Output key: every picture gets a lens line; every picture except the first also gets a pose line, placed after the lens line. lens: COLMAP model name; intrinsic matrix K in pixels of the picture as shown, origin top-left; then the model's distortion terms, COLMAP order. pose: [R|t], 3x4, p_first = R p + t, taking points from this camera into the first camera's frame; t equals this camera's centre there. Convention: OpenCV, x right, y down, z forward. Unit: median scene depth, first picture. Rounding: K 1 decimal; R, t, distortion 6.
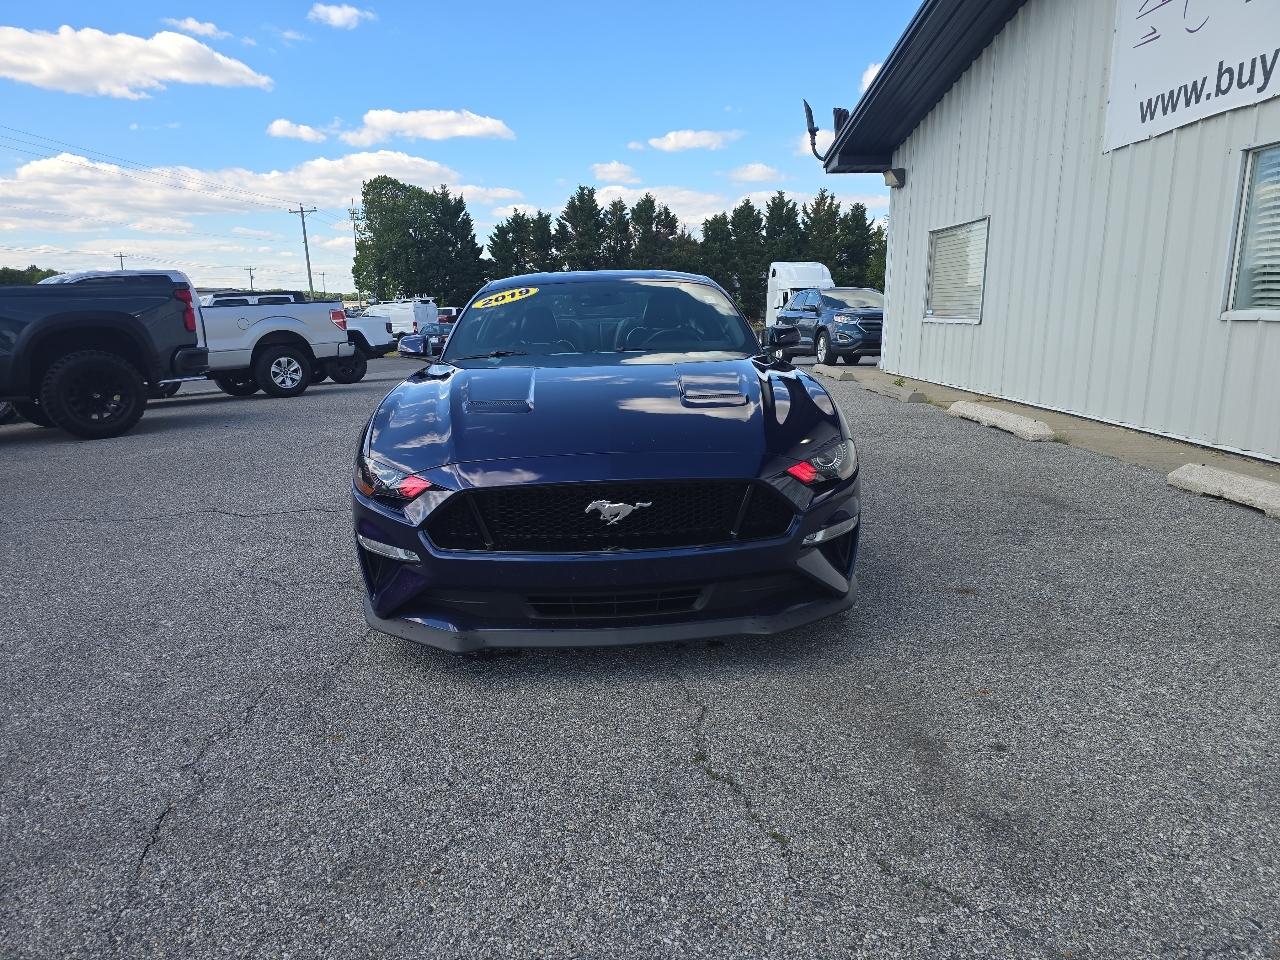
lens RADIAL K [[870.0, 0, 636.8], [0, 870.0, 463.3], [0, 0, 1]] dist [0.058701, -0.051507]
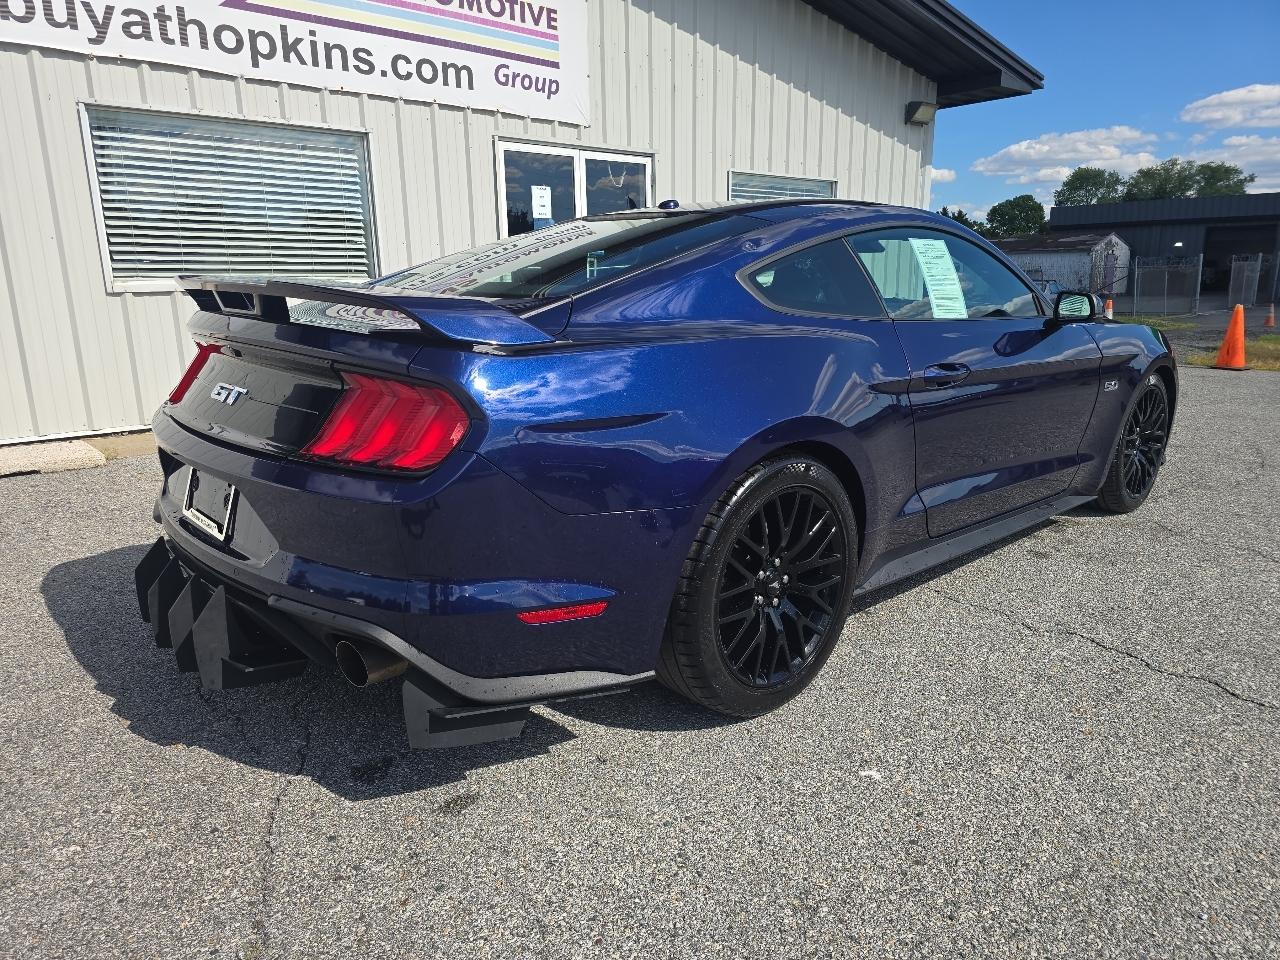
lens RADIAL K [[870.0, 0, 641.7], [0, 870.0, 467.7], [0, 0, 1]] dist [0.058701, -0.051507]
pose [[-0.642852, -0.153234, 0.750507, -0.358981], [0.148441, 0.936292, 0.318314, -0.177963], [-0.751470, 0.316034, -0.579151, 1.039300]]
